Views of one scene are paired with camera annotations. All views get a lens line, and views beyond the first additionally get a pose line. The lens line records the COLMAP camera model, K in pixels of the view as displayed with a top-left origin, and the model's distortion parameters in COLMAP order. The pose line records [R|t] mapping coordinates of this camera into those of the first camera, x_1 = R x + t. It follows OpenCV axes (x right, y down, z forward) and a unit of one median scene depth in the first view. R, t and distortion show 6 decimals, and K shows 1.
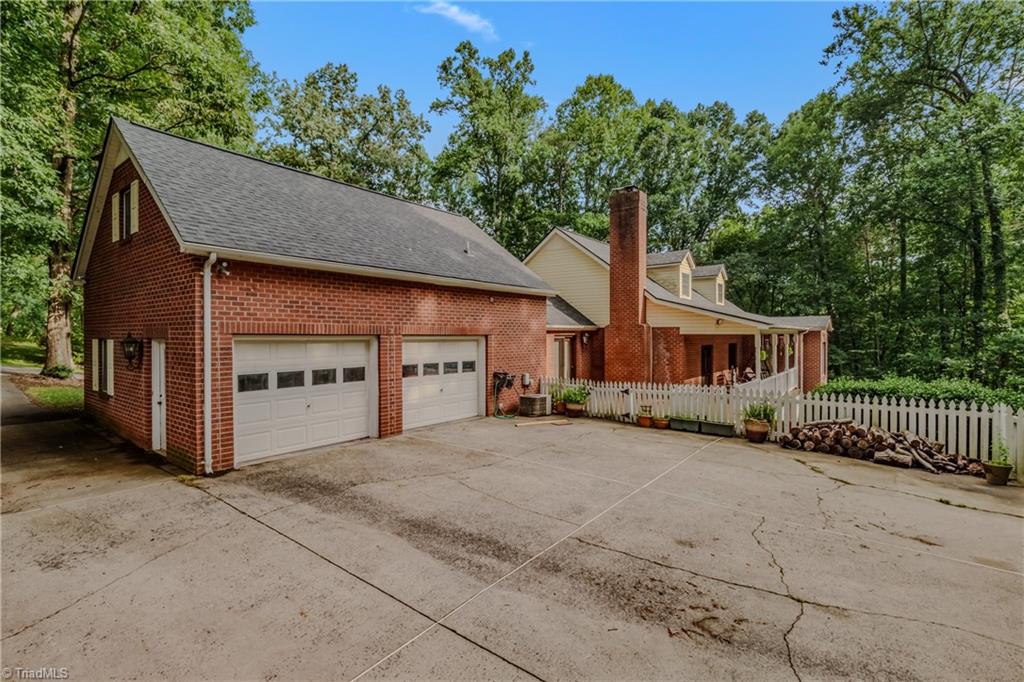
lens RADIAL K [[486.5, 0, 512.0], [0, 486.5, 341.0], [0, 0, 1]] dist [-0.000914, -0.000225]
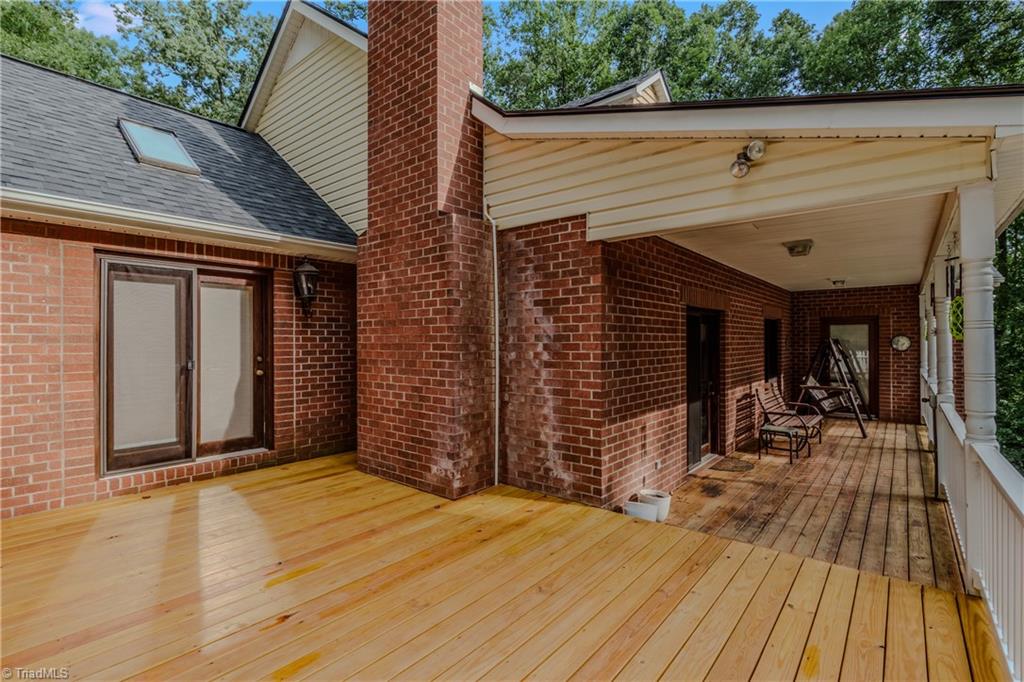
lens RADIAL K [[474.0, 0, 499.1], [0, 474.0, 341.4], [0, 0, 1]] dist [-0.000024, 0.000038]
pose [[0.998487, 0.001370, -0.054964, 0.294811], [-0.001797, 0.999969, -0.007724, 0.036468], [0.054952, 0.007811, 0.998458, 0.711427]]
